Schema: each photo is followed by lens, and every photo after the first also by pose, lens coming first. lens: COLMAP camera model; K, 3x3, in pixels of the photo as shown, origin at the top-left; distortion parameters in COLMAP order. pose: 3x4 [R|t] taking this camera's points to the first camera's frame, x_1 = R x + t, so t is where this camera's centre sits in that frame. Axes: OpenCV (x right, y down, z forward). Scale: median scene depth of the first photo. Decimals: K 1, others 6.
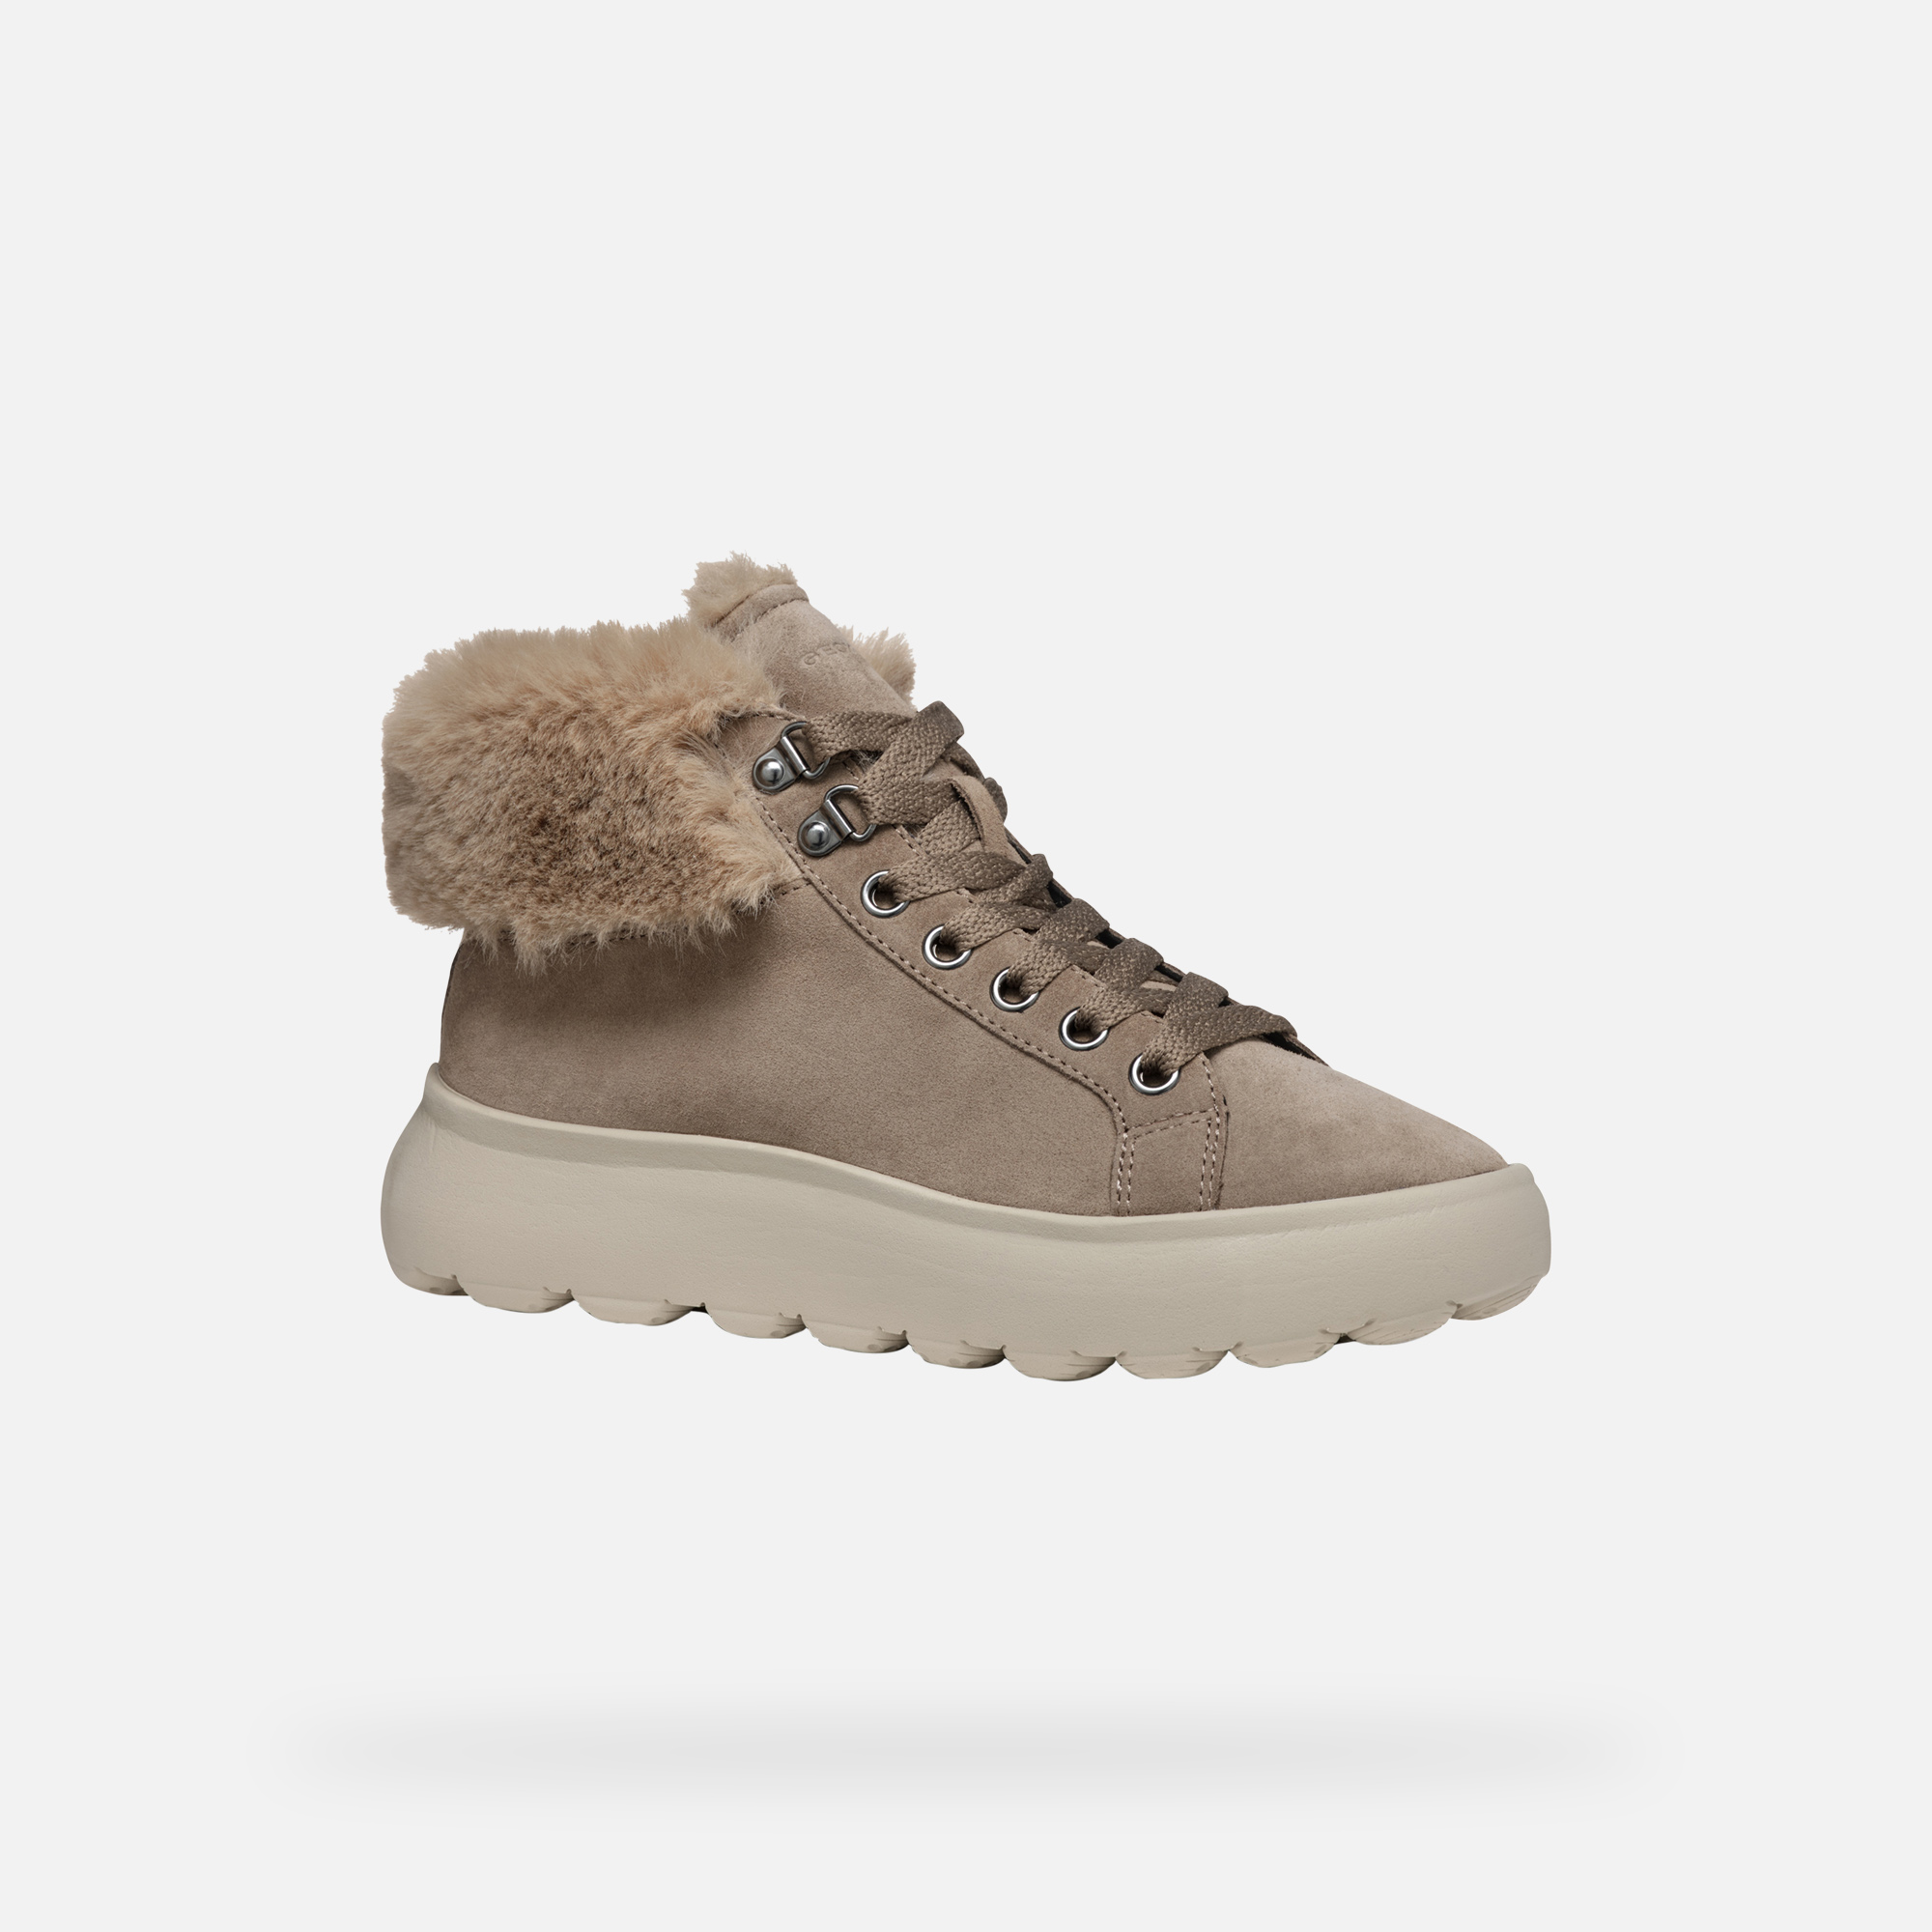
lens RADIAL K [[6026.7, 0, 966.0], [0, 6026.7, 966.0], [0, 0, 1]] dist [0.086176, -0.051038]
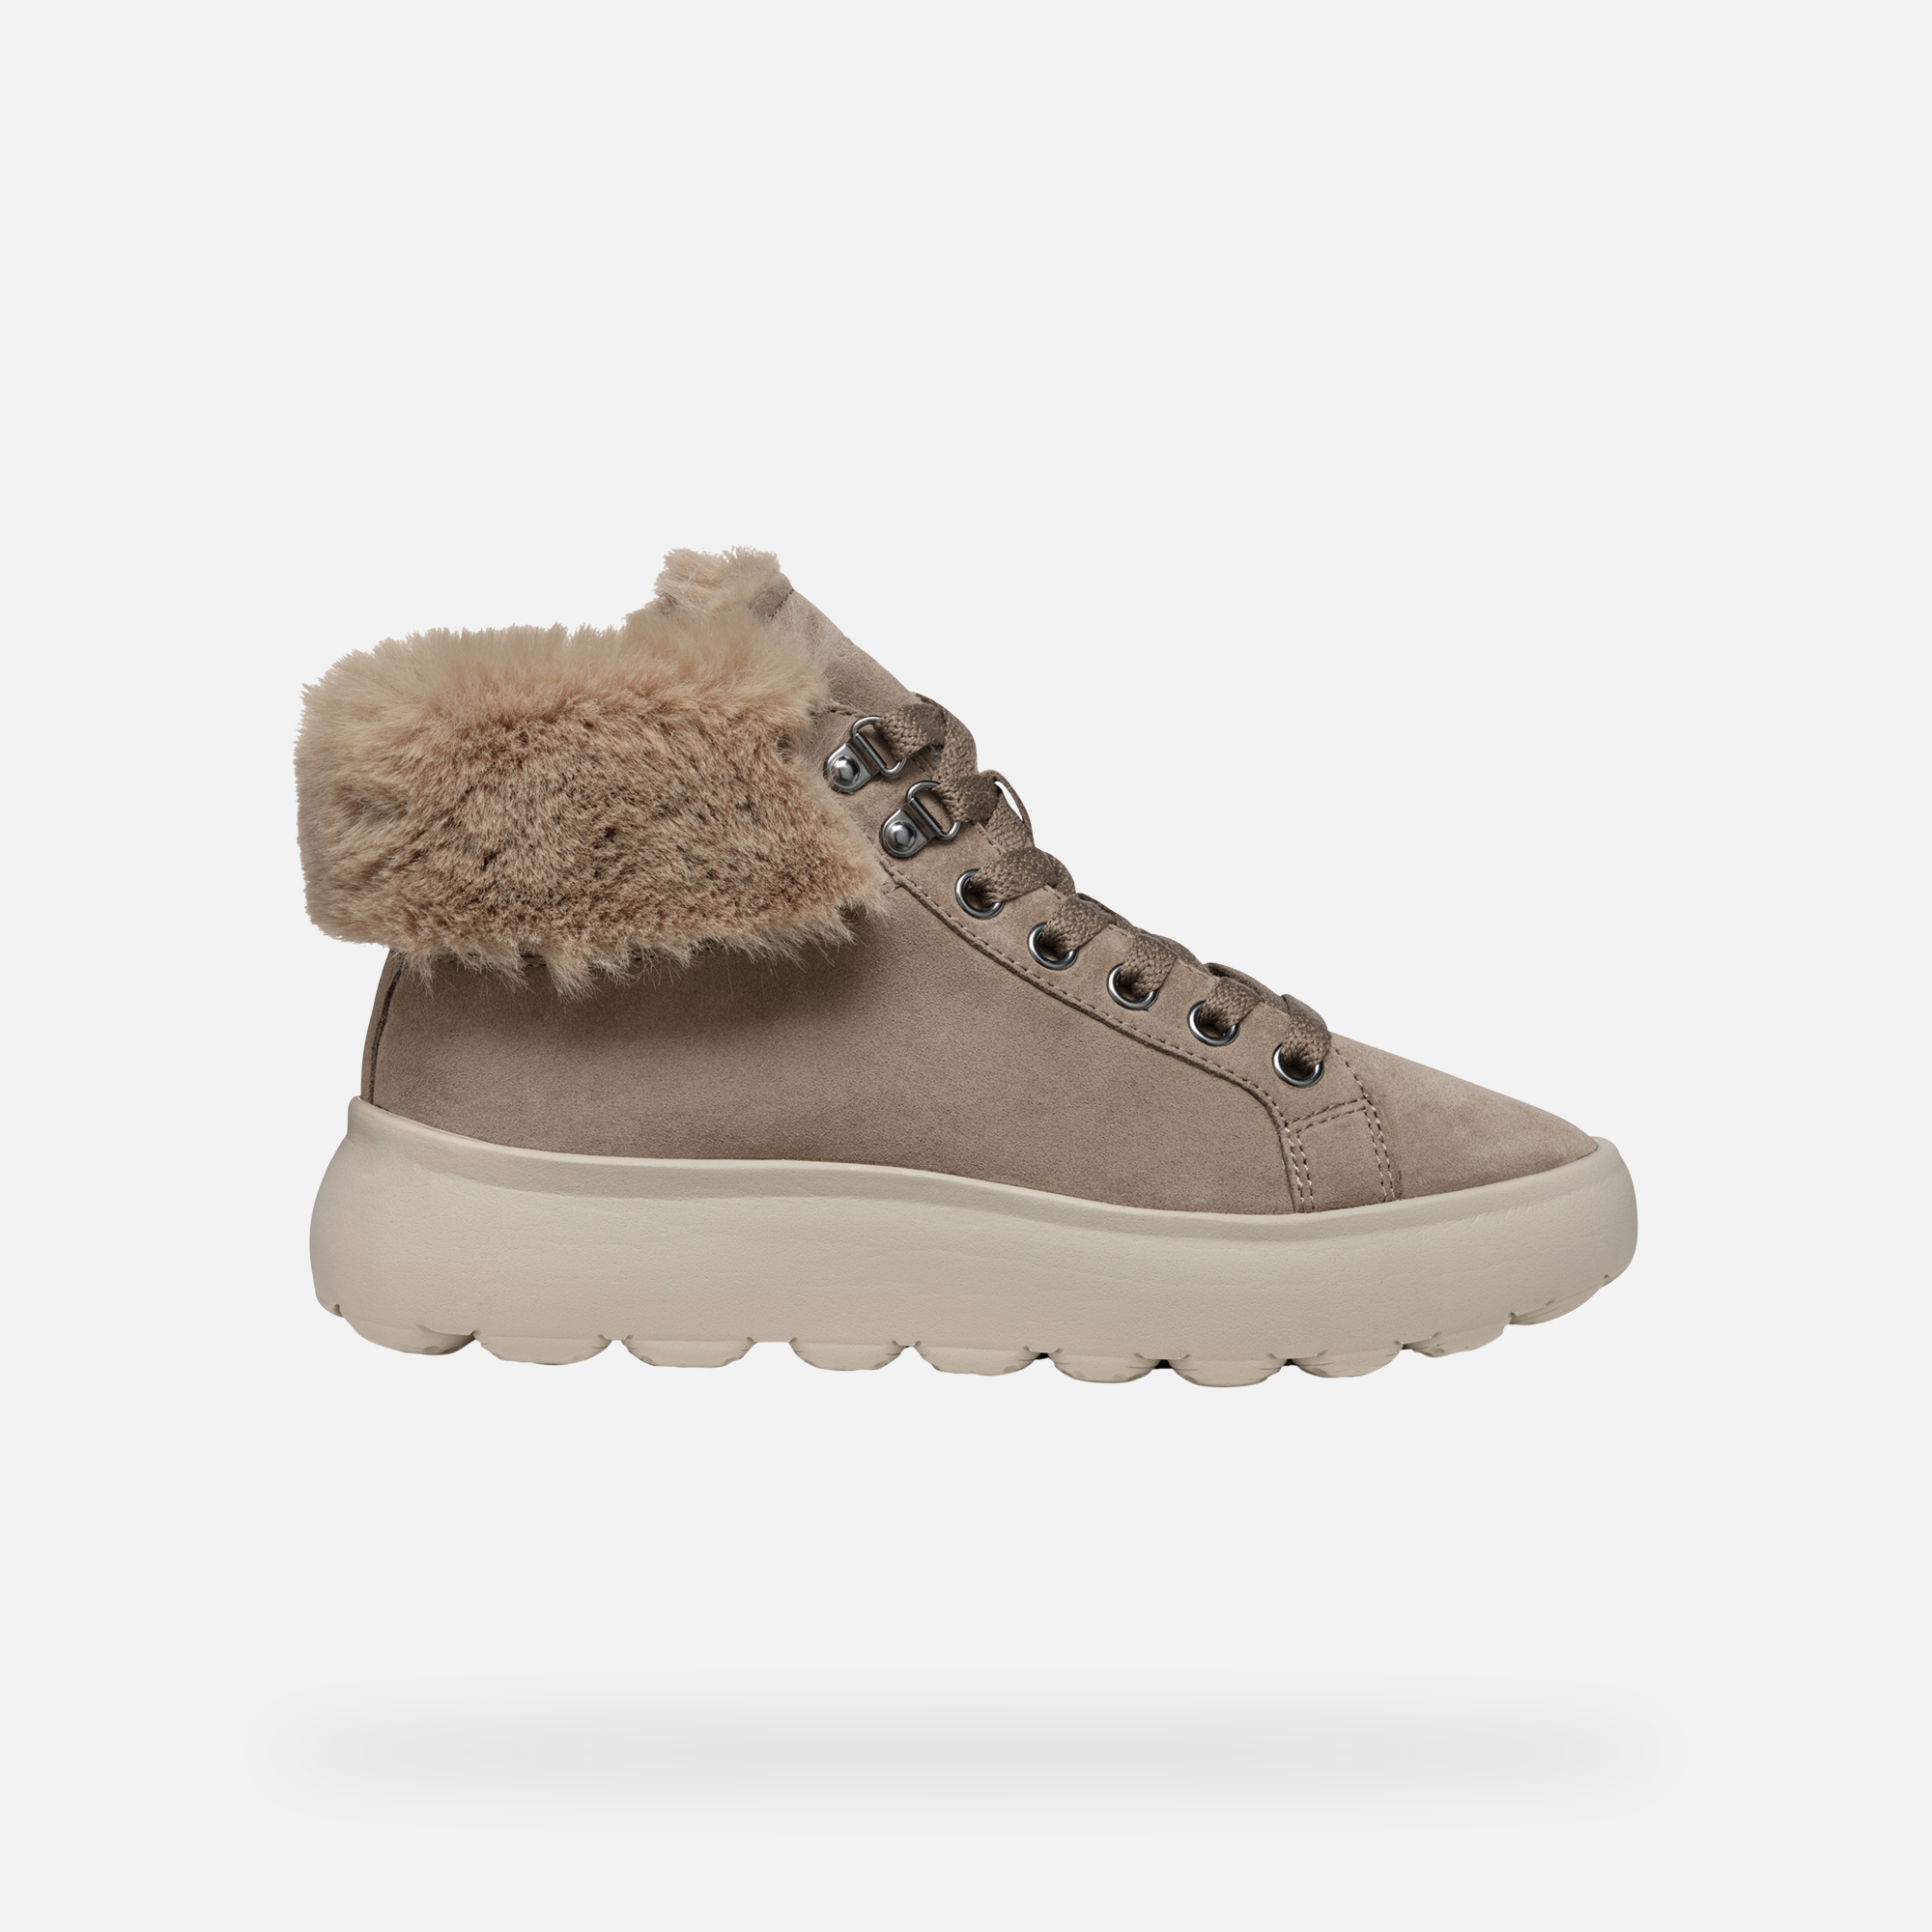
lens RADIAL K [[6026.7, 0, 966.0], [0, 6026.7, 966.0], [0, 0, 1]] dist [0.086176, -0.051038]
pose [[0.891122, -0.047355, 0.451286, -0.443737], [0.046568, 0.998832, 0.012856, -0.012854], [-0.451368, 0.009559, 0.892287, 0.150367]]
